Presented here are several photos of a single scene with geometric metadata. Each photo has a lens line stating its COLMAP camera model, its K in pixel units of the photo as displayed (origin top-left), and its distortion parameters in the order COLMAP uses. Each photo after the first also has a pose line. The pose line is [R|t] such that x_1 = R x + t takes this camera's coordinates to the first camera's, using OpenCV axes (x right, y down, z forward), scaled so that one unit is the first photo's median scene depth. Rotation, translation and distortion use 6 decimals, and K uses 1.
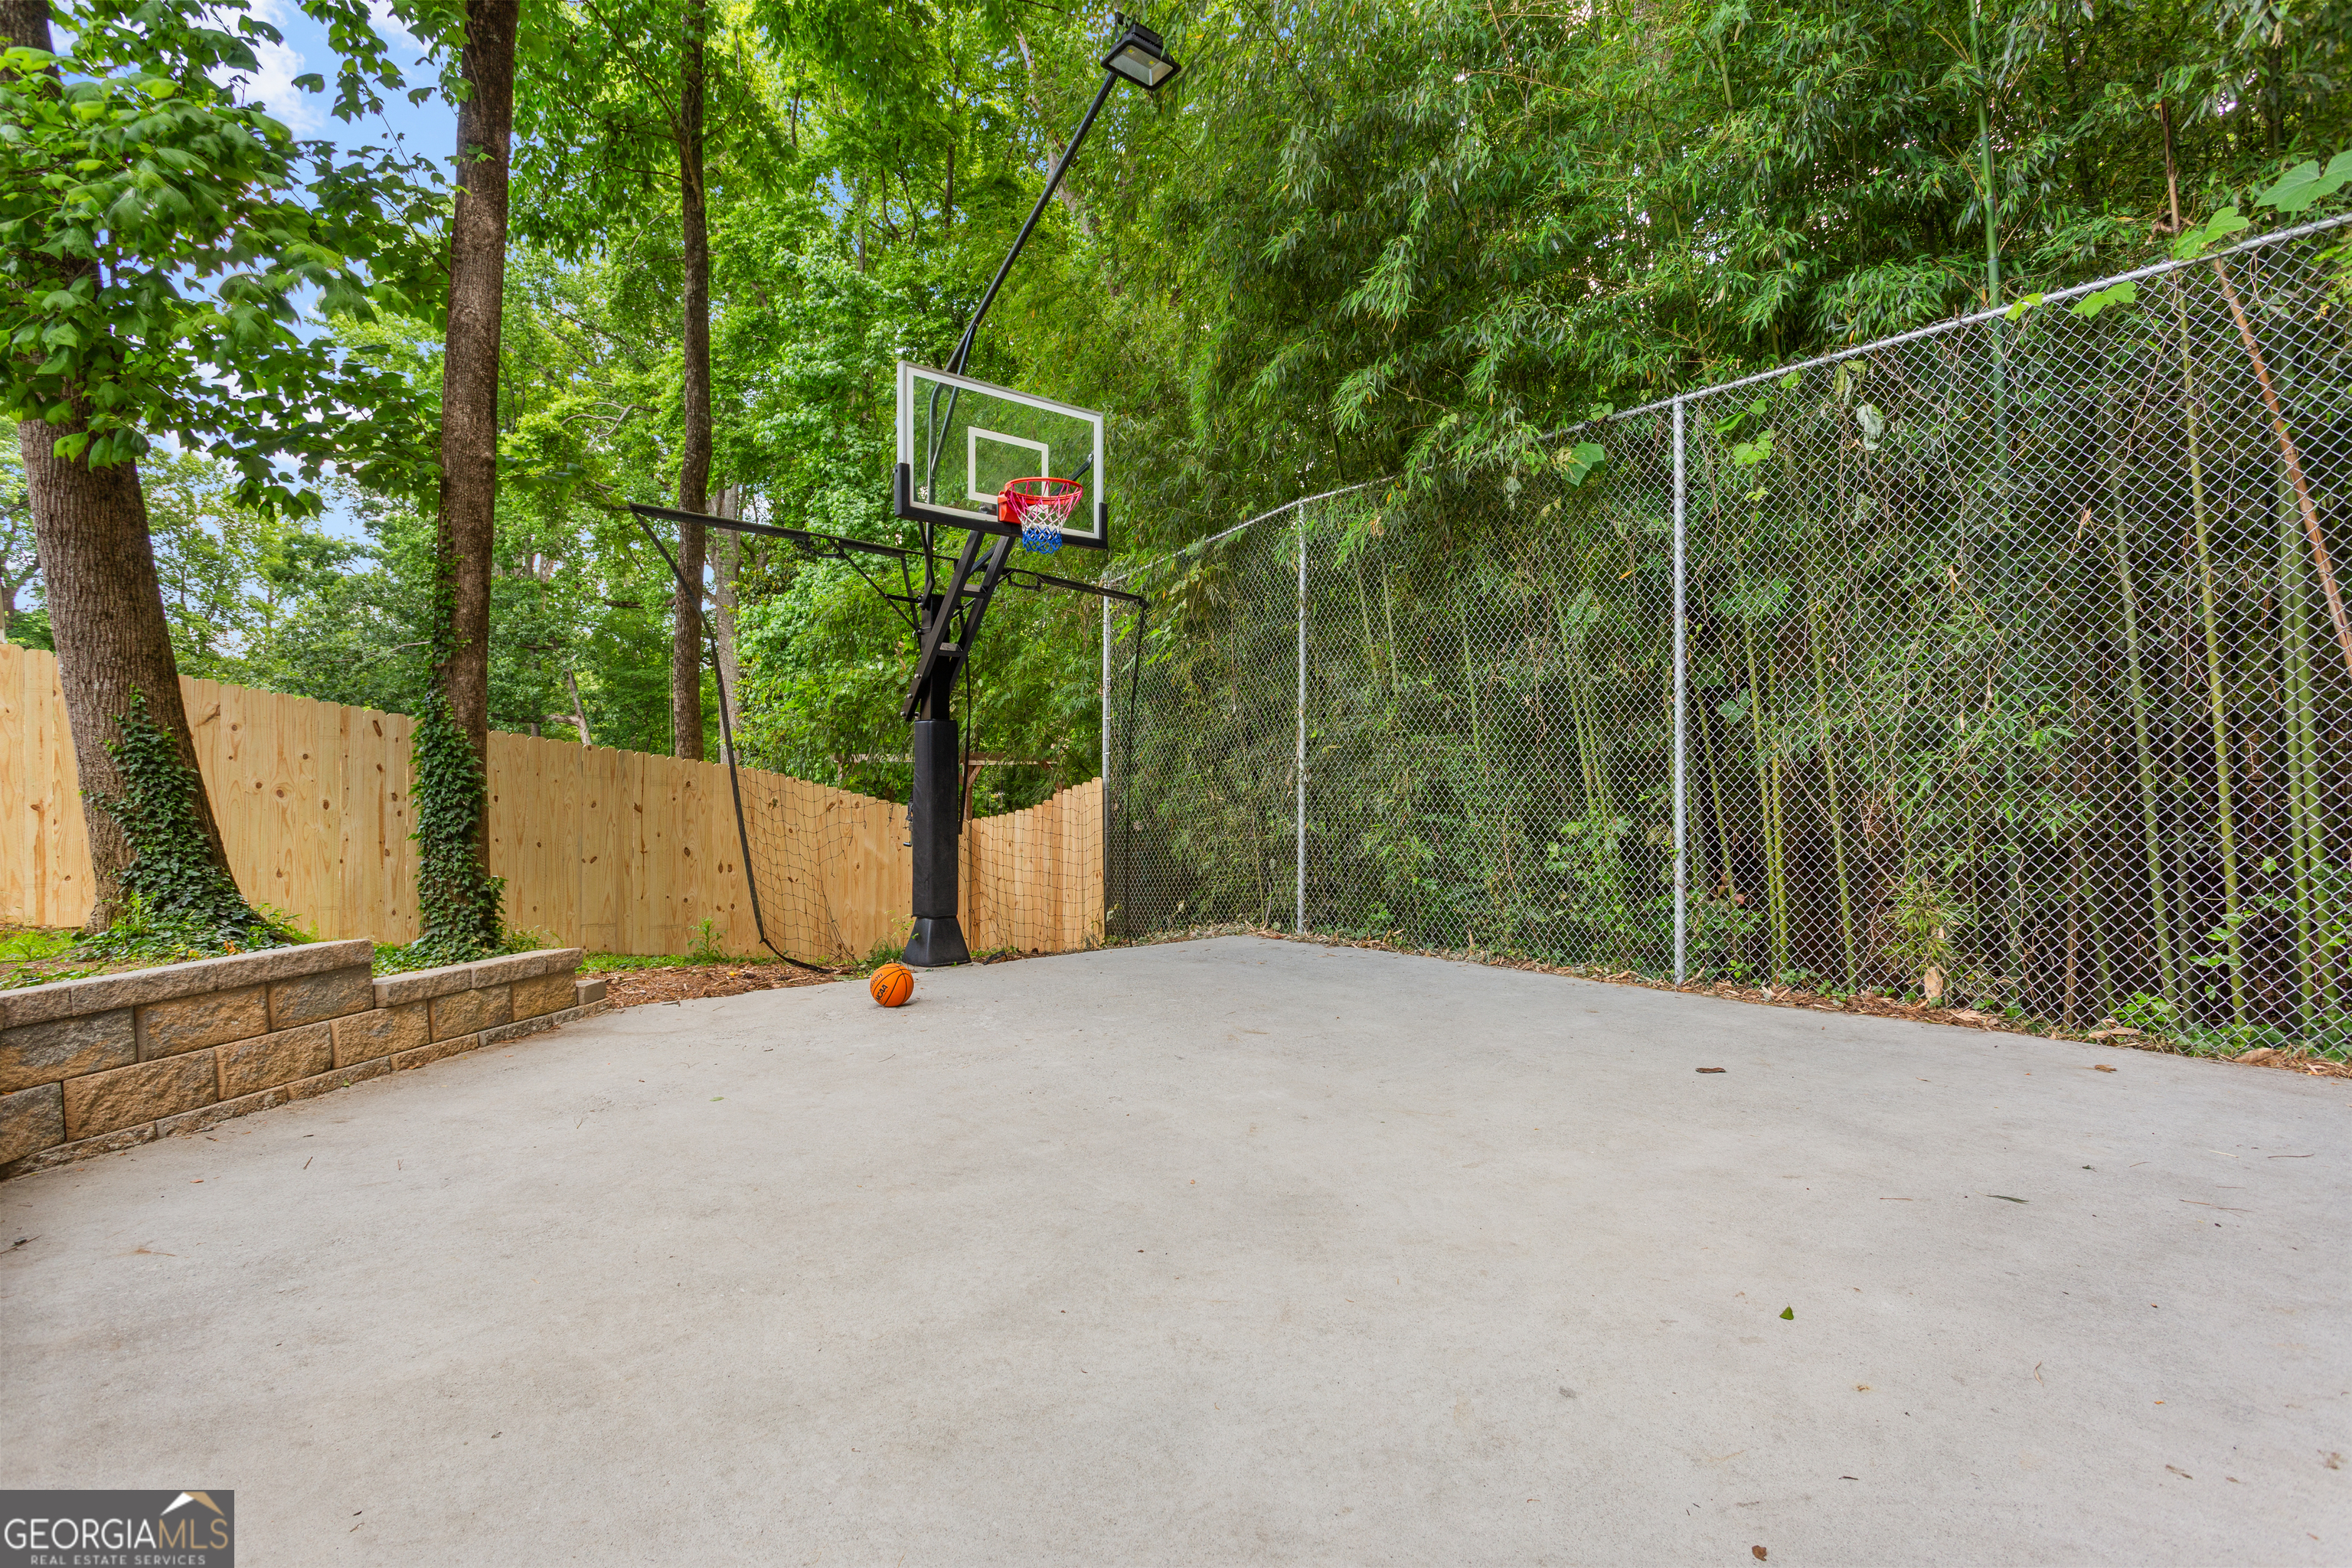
lens RADIAL K [[1117.6, 0, 1169.1], [0, 1117.6, 780.0], [0, 0, 1]] dist [0.002442, -0.000242]
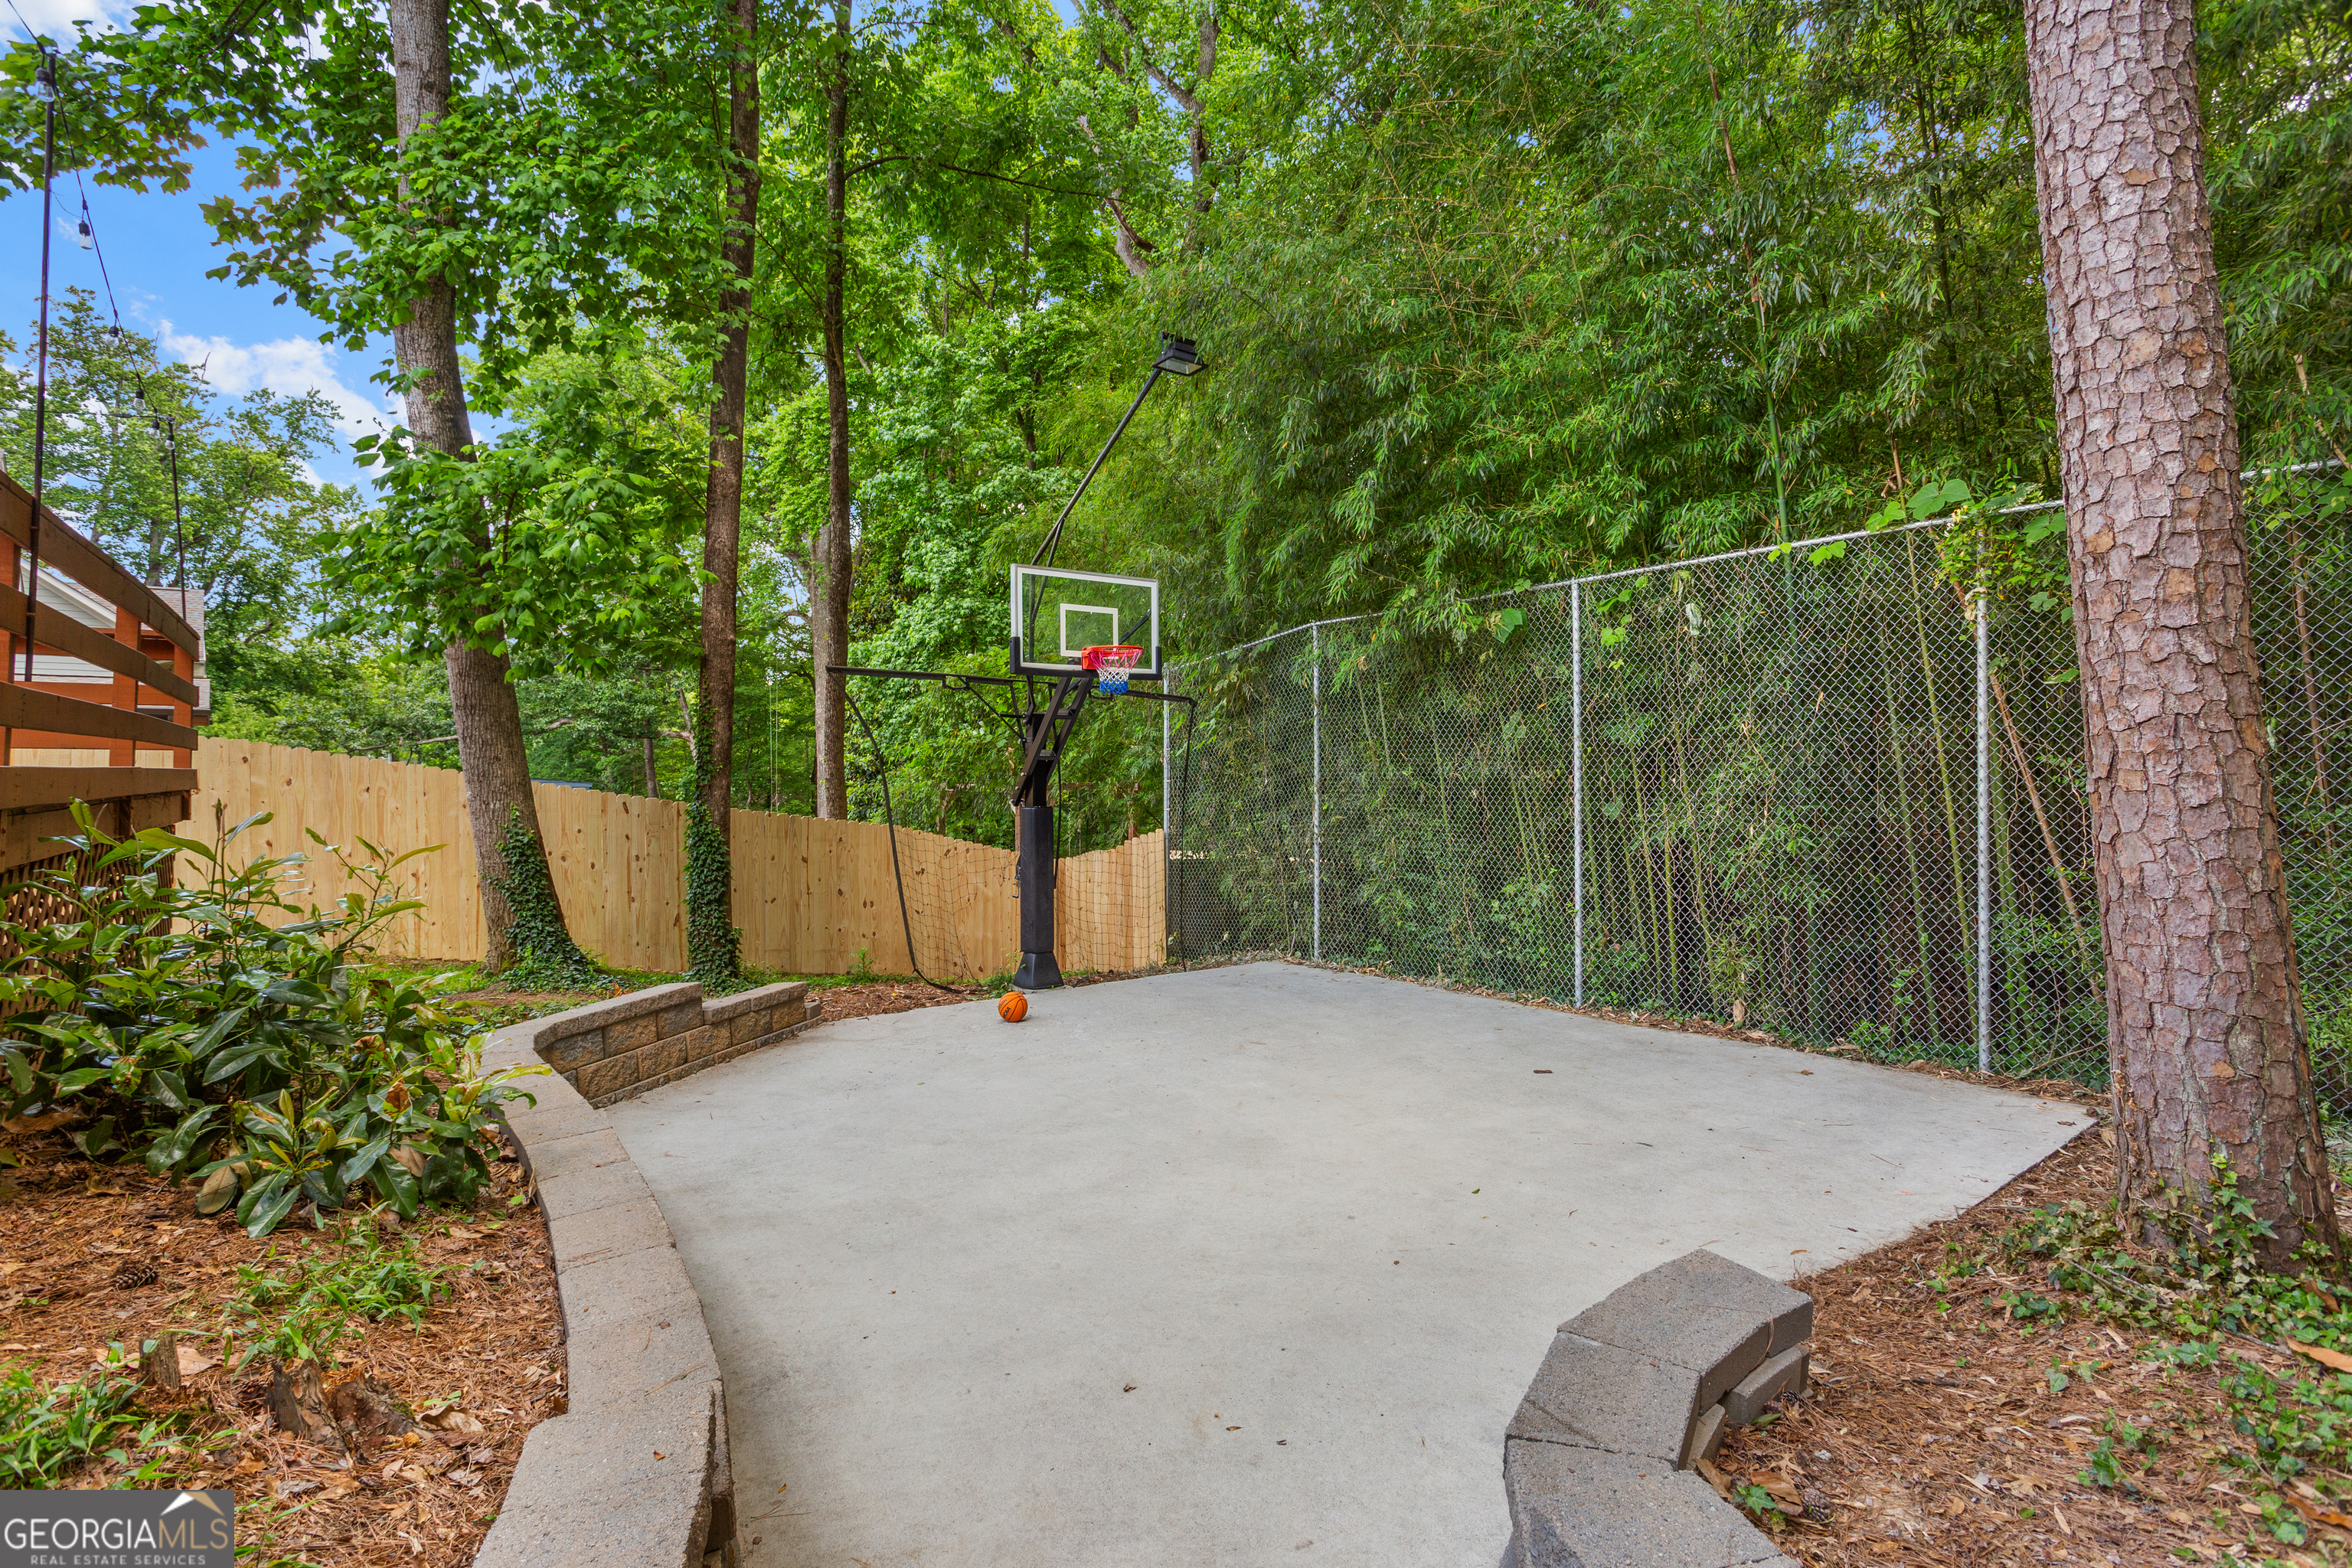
lens RADIAL K [[1126.2, 0, 1173.7], [0, 1126.2, 771.2], [0, 0, 1]] dist [-0.001798, -0.000085]
pose [[0.998067, -0.007165, -0.061738, 0.046150], [0.007215, 0.999974, 0.000592, -0.107665], [0.061732, -0.001036, 0.998092, -0.393130]]
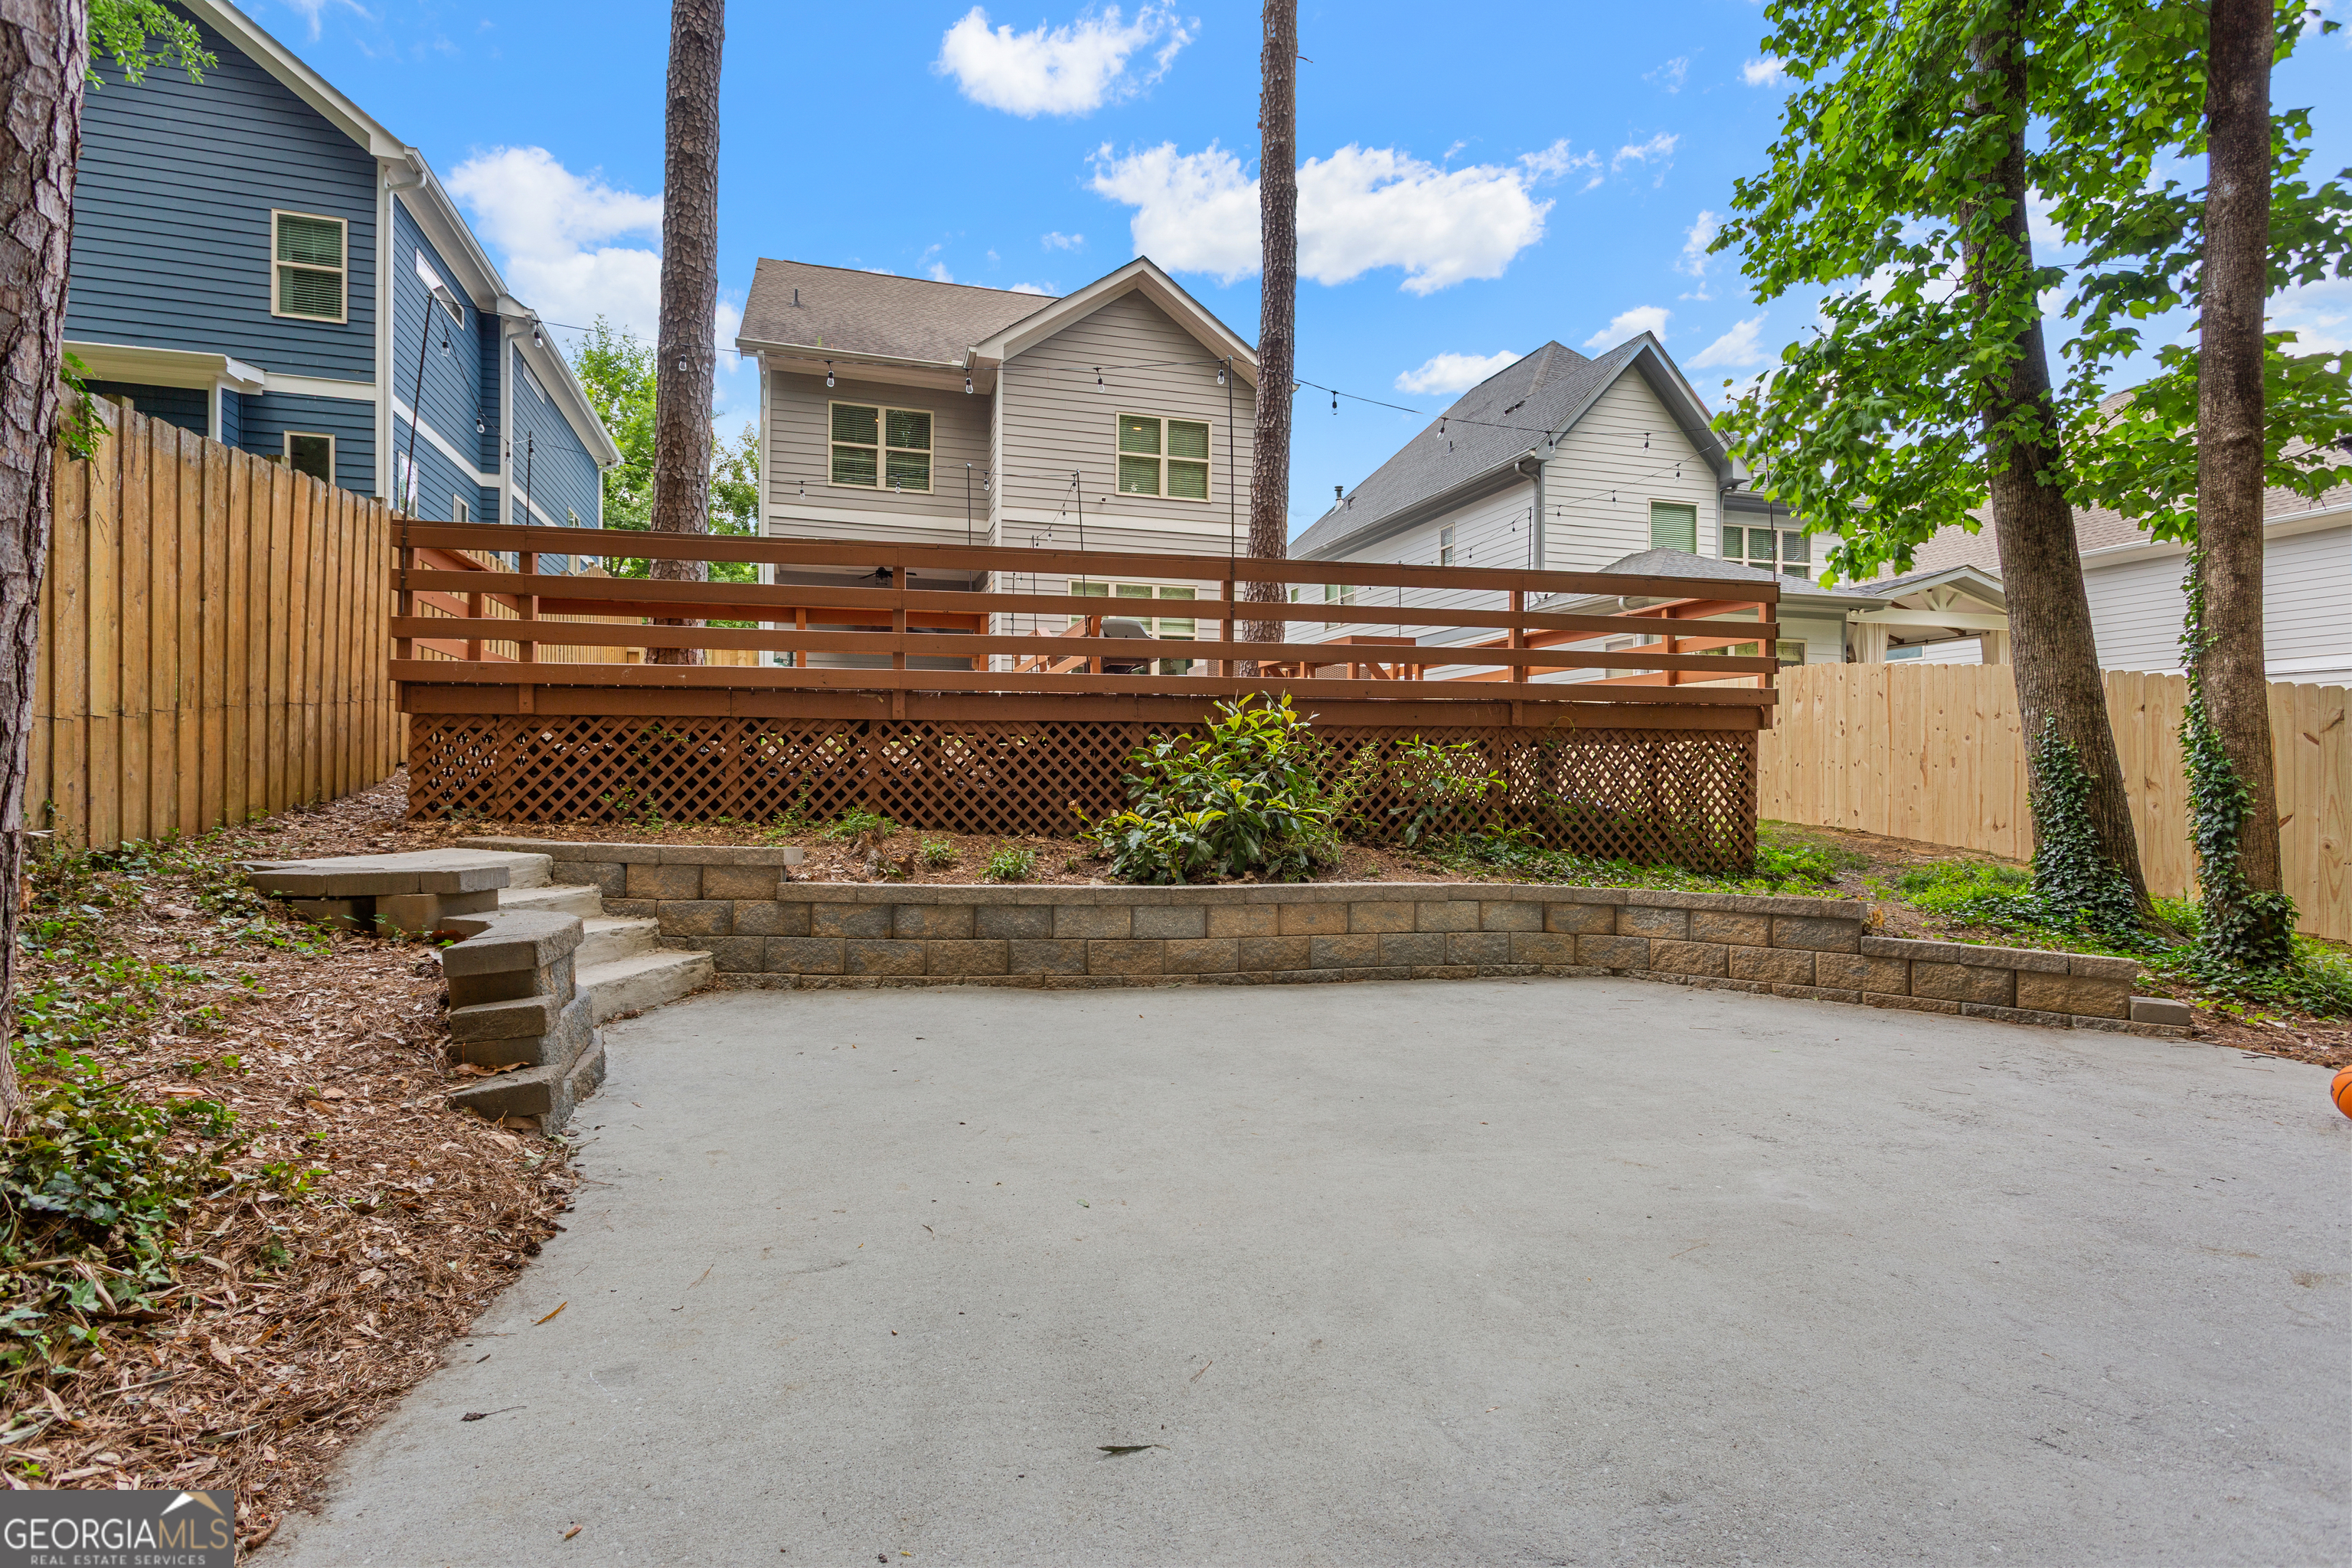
lens RADIAL K [[1117.6, 0, 1169.1], [0, 1117.6, 780.0], [0, 0, 1]] dist [0.002442, -0.000242]
pose [[-0.444645, -0.004551, -0.895695, 0.577954], [-0.003989, 0.999987, -0.003100, 0.002958], [0.895698, 0.002195, -0.444657, 0.582727]]
